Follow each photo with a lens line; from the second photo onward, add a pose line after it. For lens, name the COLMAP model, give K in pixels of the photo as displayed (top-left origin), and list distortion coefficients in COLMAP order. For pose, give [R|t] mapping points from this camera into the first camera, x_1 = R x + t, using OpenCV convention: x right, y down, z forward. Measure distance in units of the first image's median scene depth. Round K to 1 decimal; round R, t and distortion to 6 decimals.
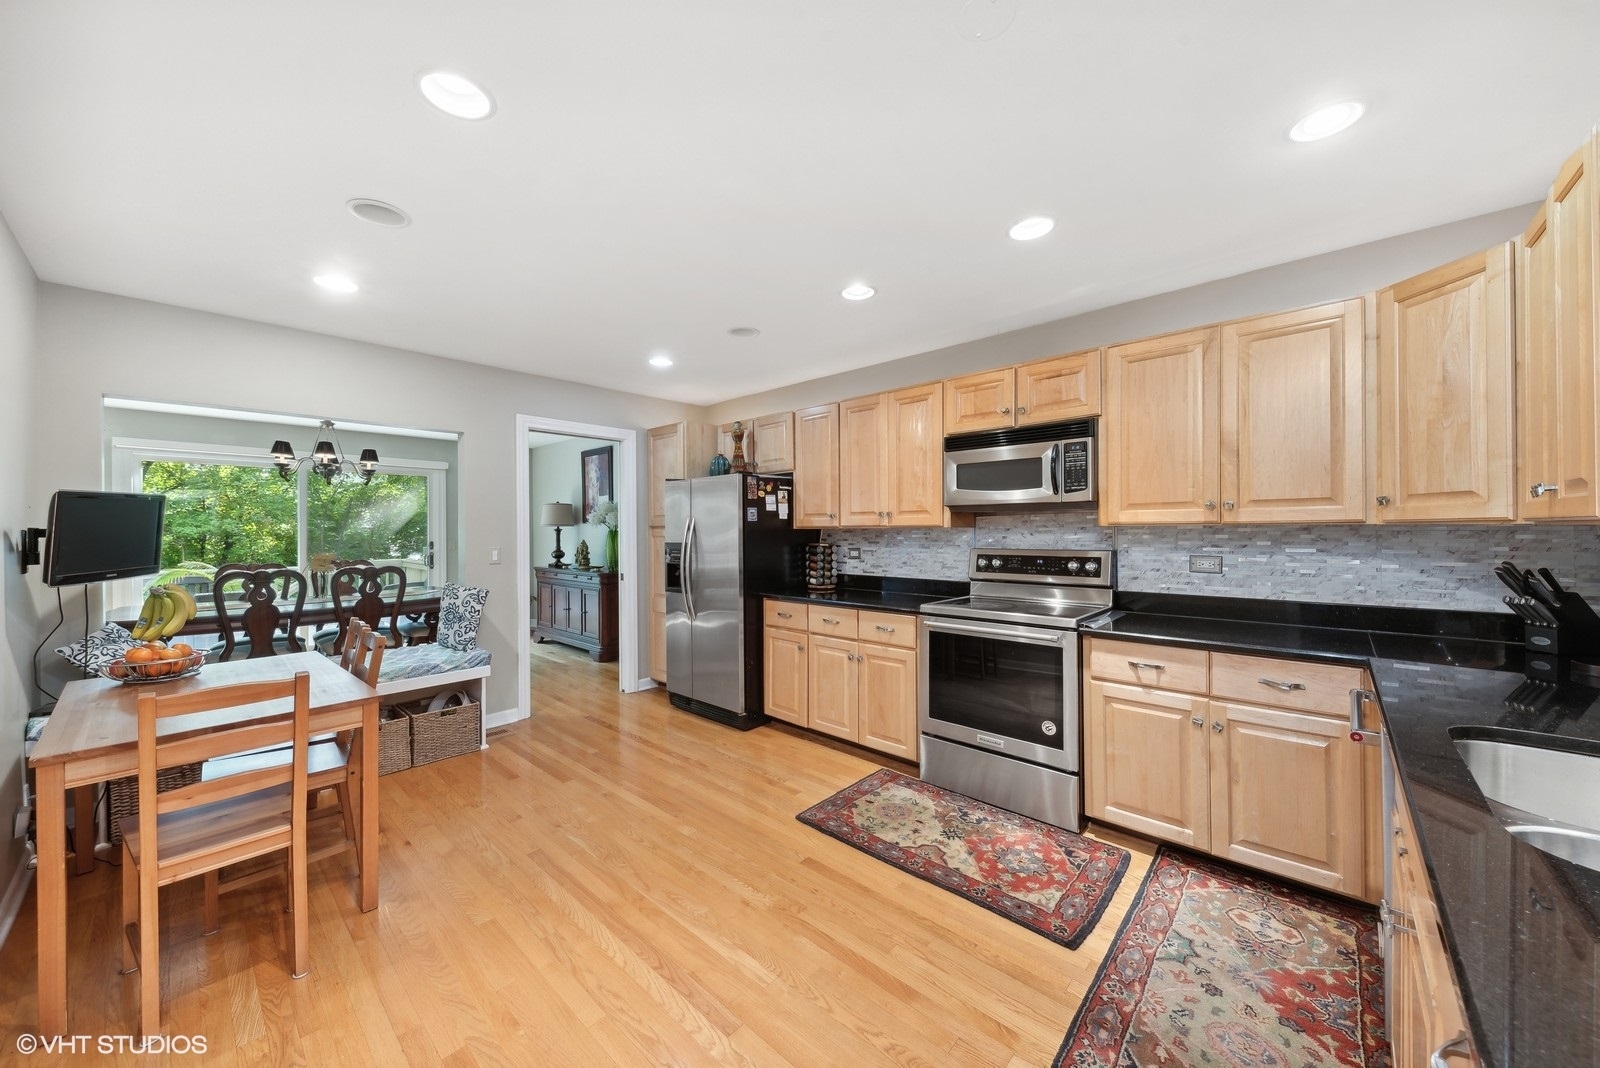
lens RADIAL K [[567.4, 0, 802.7], [0, 567.4, 530.4], [0, 0, 1]] dist [0.000611, 0.000035]
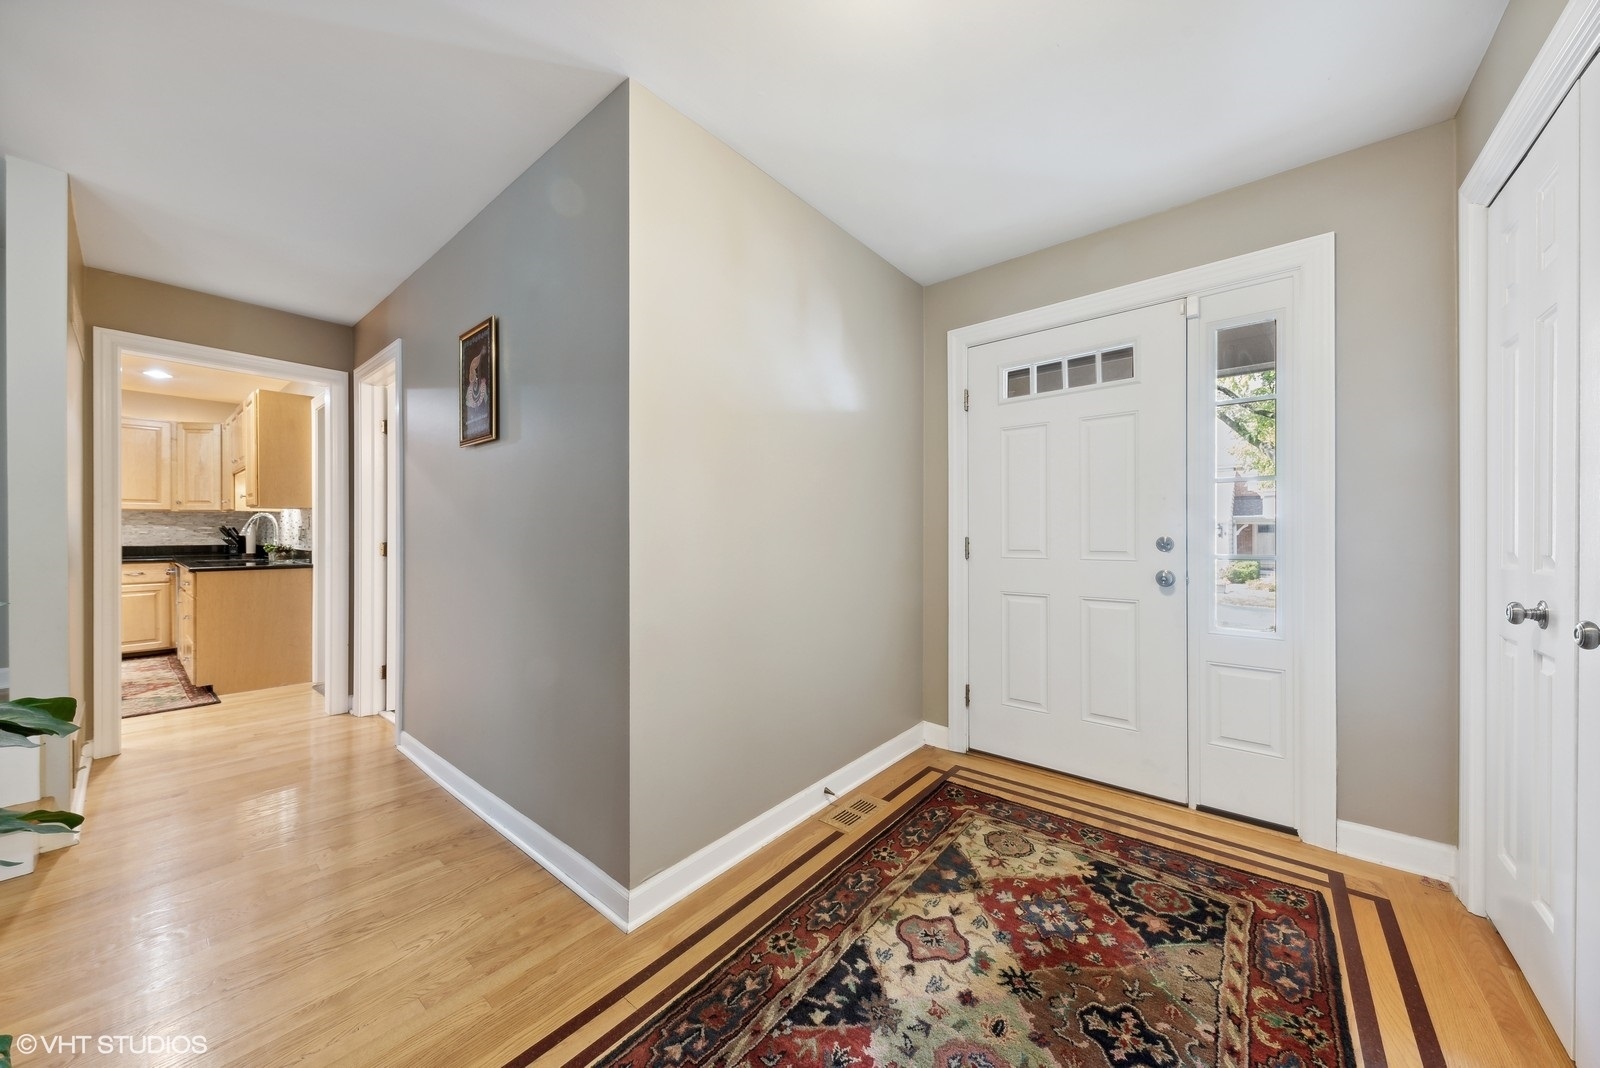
lens RADIAL K [[567.4, 0, 802.7], [0, 567.4, 530.4], [0, 0, 1]] dist [0.000611, 0.000035]
pose [[-0.058759, 0.007031, 0.998247, -1.858319], [-0.001000, 0.999974, -0.007102, 0.099456], [-0.998272, -0.001416, -0.058751, -1.817135]]
